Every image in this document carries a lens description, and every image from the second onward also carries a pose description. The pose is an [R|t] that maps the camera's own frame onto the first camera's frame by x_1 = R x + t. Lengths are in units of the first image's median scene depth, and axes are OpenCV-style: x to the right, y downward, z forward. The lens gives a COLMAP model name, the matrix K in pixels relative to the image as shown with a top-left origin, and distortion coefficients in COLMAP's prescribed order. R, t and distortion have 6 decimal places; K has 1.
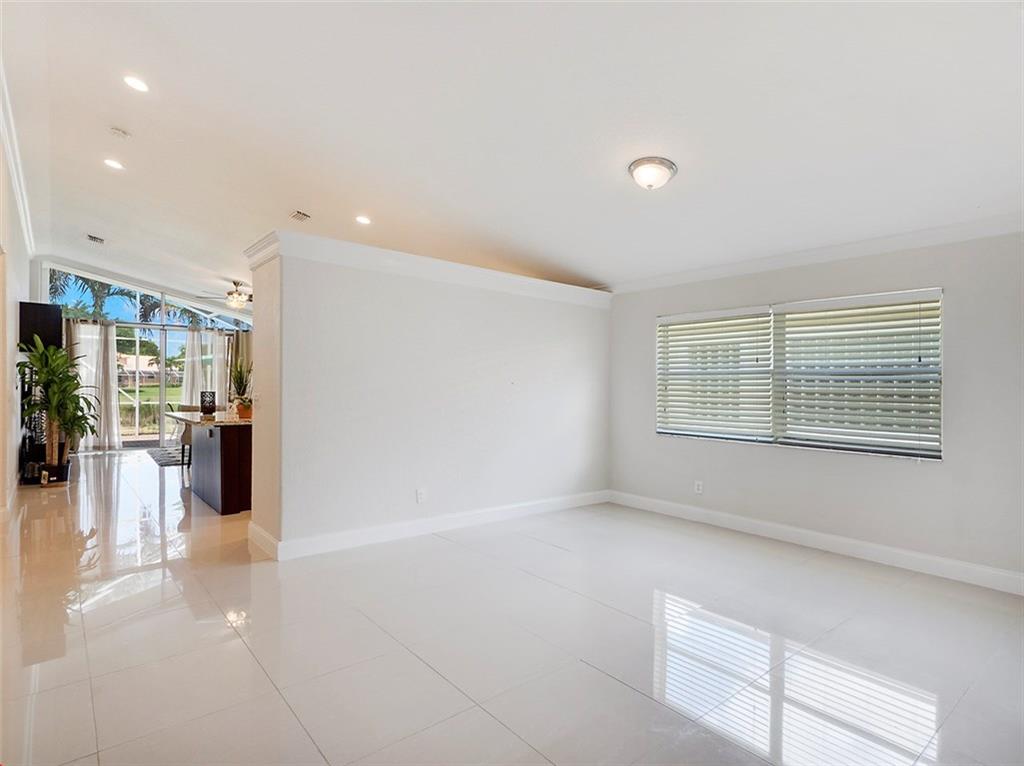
lens RADIAL K [[535.6, 0, 512.0], [0, 535.6, 383.0], [0, 0, 1]] dist [-0.003166, -0.000686]
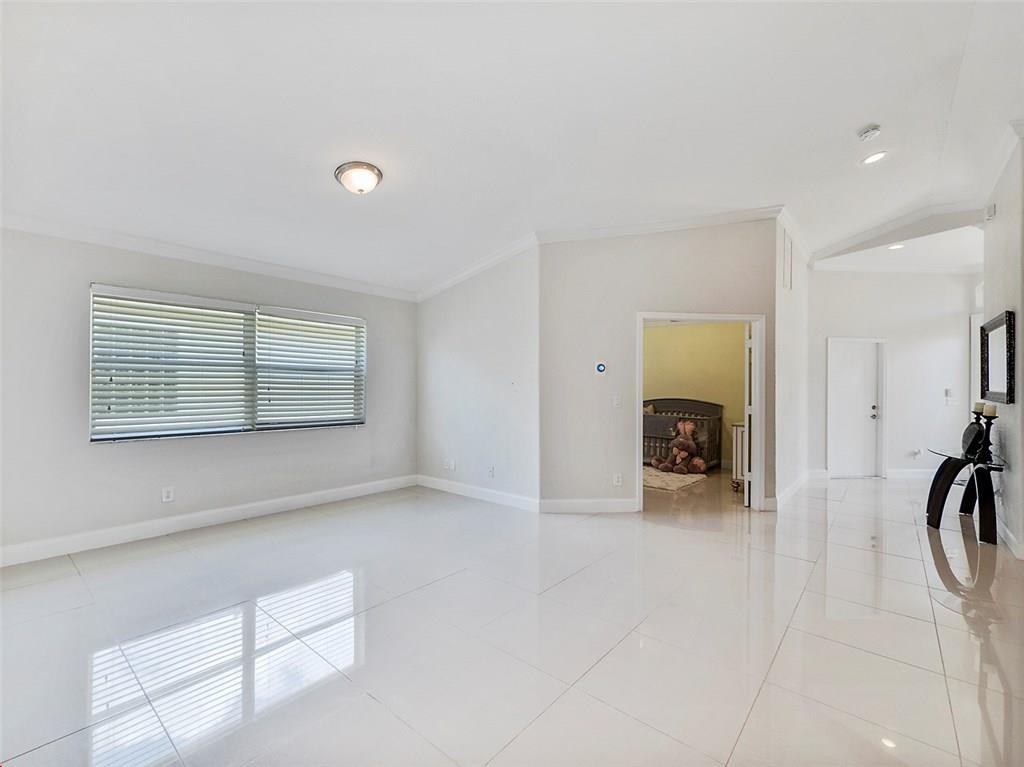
lens RADIAL K [[450.2, 0, 460.1], [0, 450.2, 383.8], [0, 0, 1]] dist [0.002089, 0.000360]
pose [[-0.114065, -0.018376, 0.993303, -0.468086], [-0.023737, 0.999594, 0.015767, -0.007630], [-0.993190, -0.021780, -0.114455, 0.667204]]
